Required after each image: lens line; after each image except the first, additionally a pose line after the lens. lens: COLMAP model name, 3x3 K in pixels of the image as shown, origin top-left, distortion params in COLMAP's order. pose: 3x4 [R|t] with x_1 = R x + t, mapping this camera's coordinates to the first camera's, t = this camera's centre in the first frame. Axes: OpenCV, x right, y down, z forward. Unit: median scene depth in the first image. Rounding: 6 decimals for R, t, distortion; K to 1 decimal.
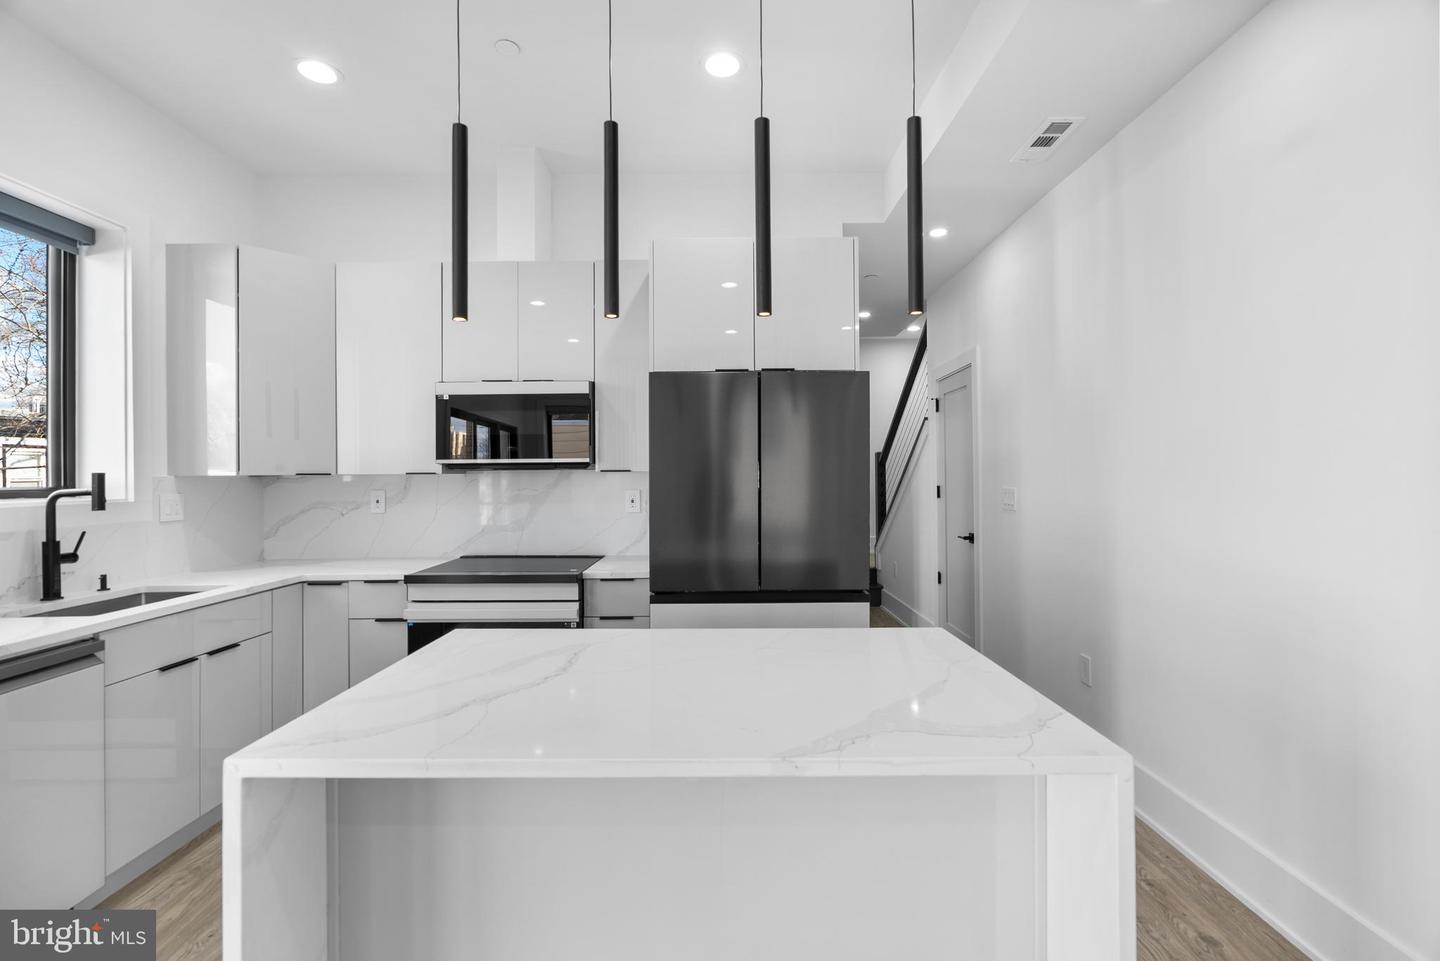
lens RADIAL K [[633.1, 0, 715.7], [0, 633.1, 474.0], [0, 0, 1]] dist [-0.004693, 0.000809]
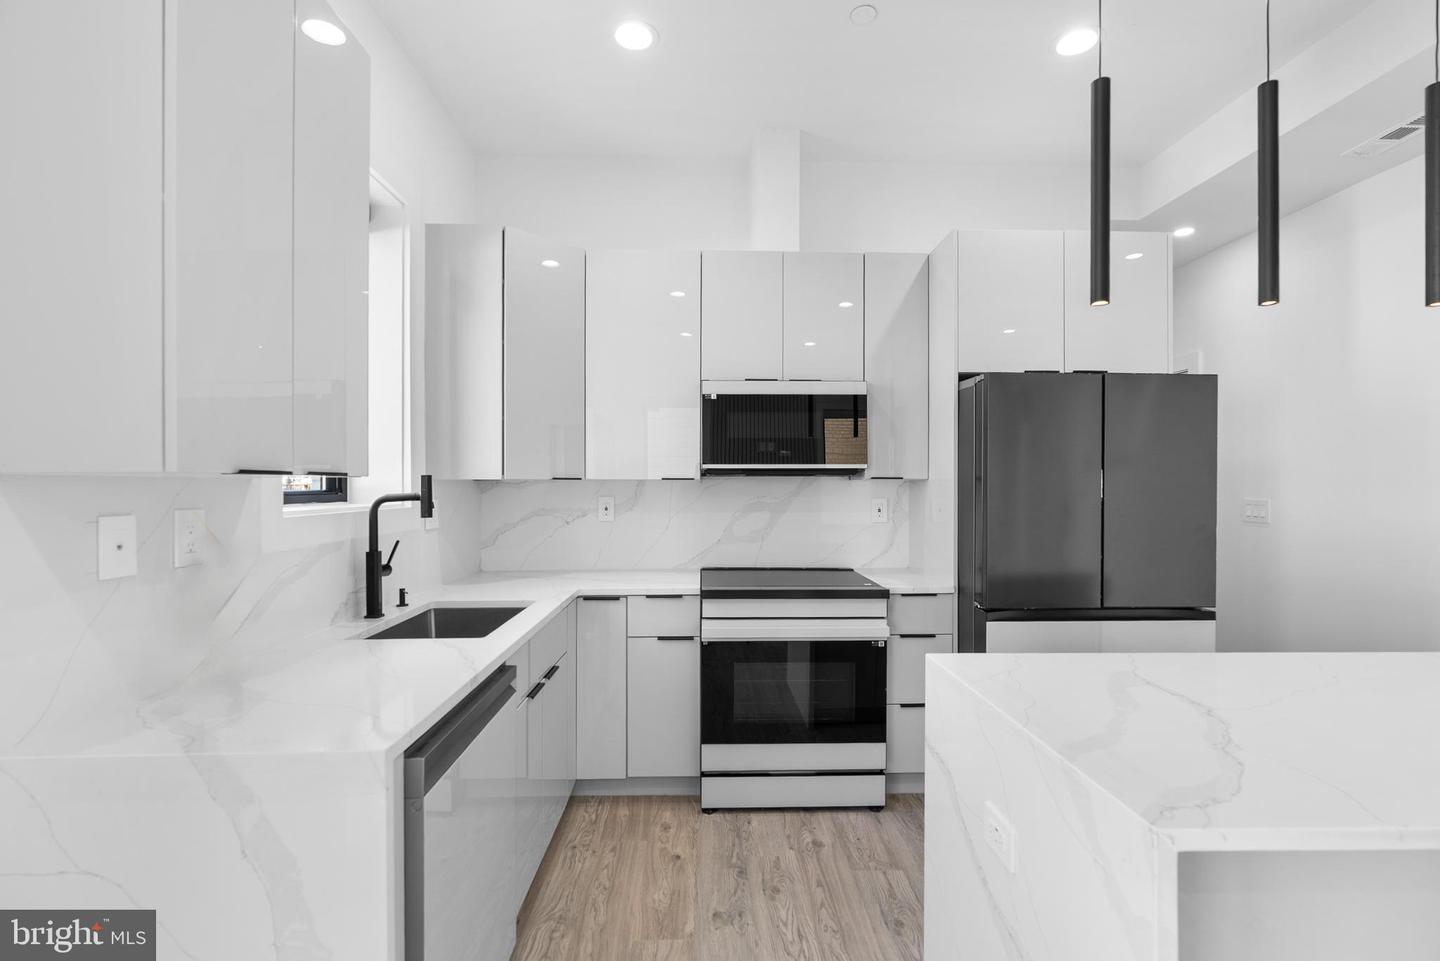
lens RADIAL K [[641.6, 0, 726.2], [0, 641.6, 484.2], [0, 0, 1]] dist [-0.002858, 0.001100]
pose [[0.999557, 0.008794, 0.028428, -0.467067], [-0.008884, 0.999956, 0.003030, 0.003709], [-0.028400, -0.003281, 0.999591, 0.066202]]
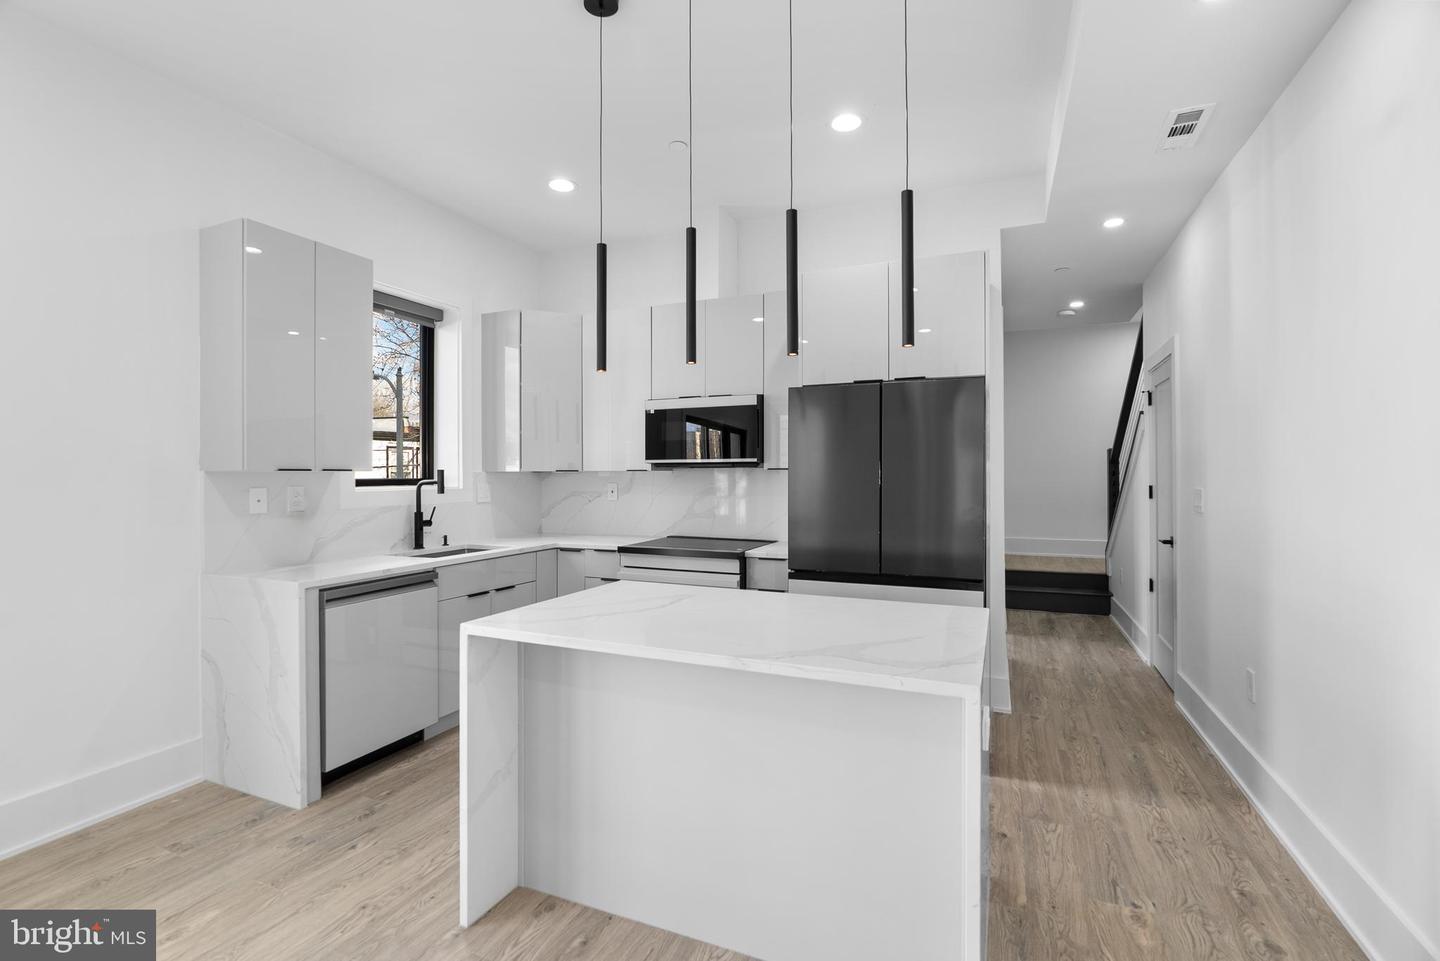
lens RADIAL K [[636.5, 0, 728.4], [0, 636.5, 474.2], [0, 0, 1]] dist [-0.002502, 0.000064]
pose [[0.923268, 0.006055, -0.384108, 0.234654], [-0.003953, 0.999973, 0.006260, -0.002734], [0.384135, -0.004261, 0.923267, -0.152202]]
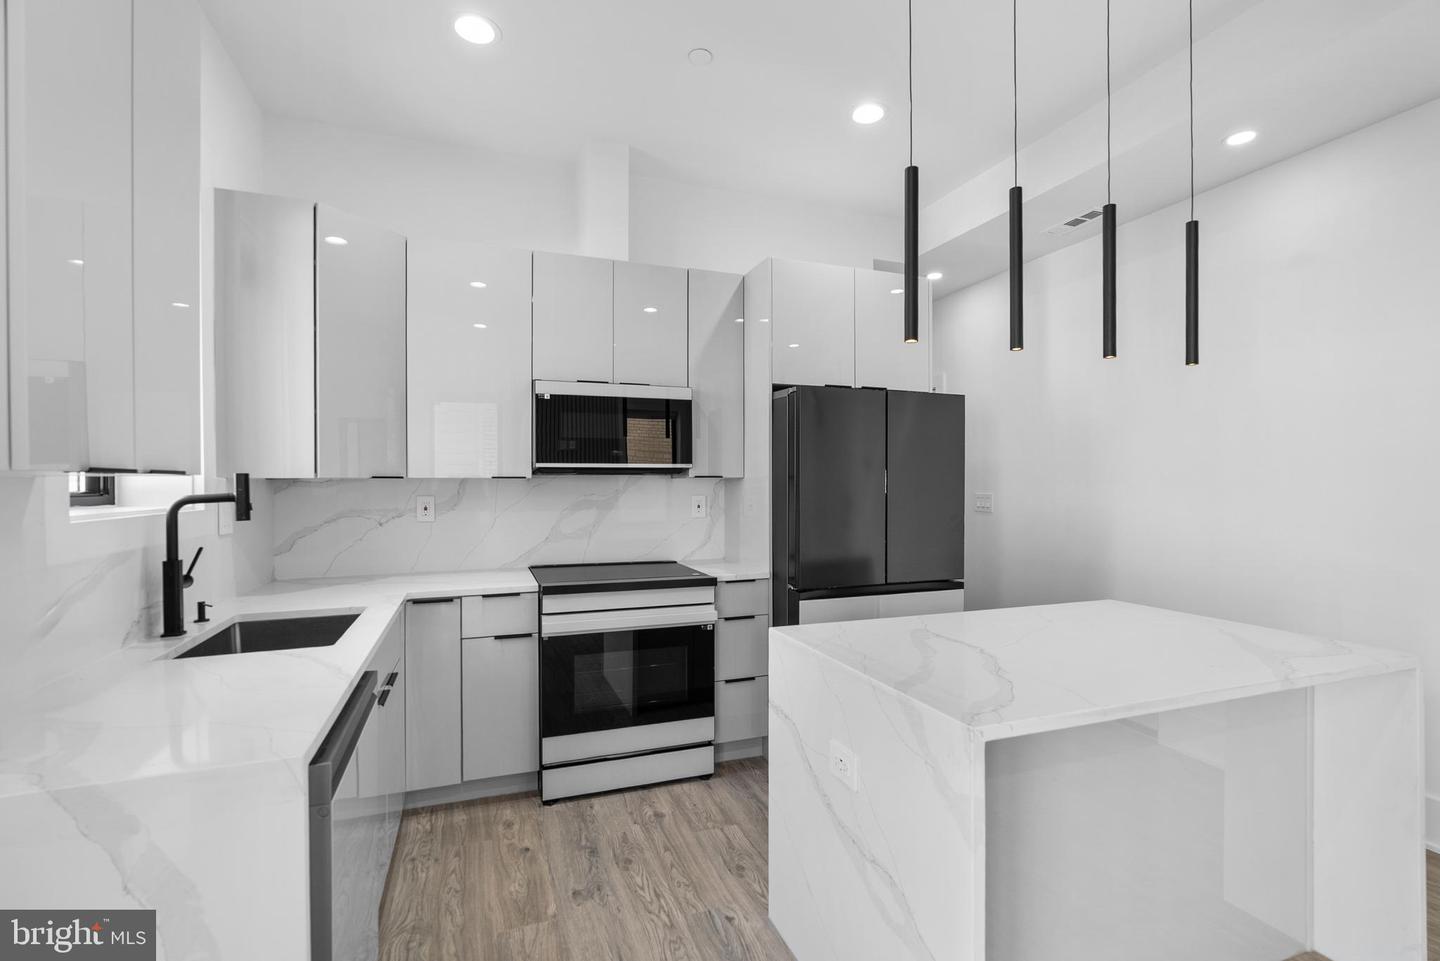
lens RADIAL K [[640.0, 0, 712.9], [0, 640.0, 484.1], [0, 0, 1]] dist [-0.001658, 0.000824]
pose [[0.941630, 0.005375, 0.336607, -0.553531], [-0.006788, 0.999972, 0.003021, 0.004258], [-0.336581, -0.005129, 0.941640, 0.024912]]
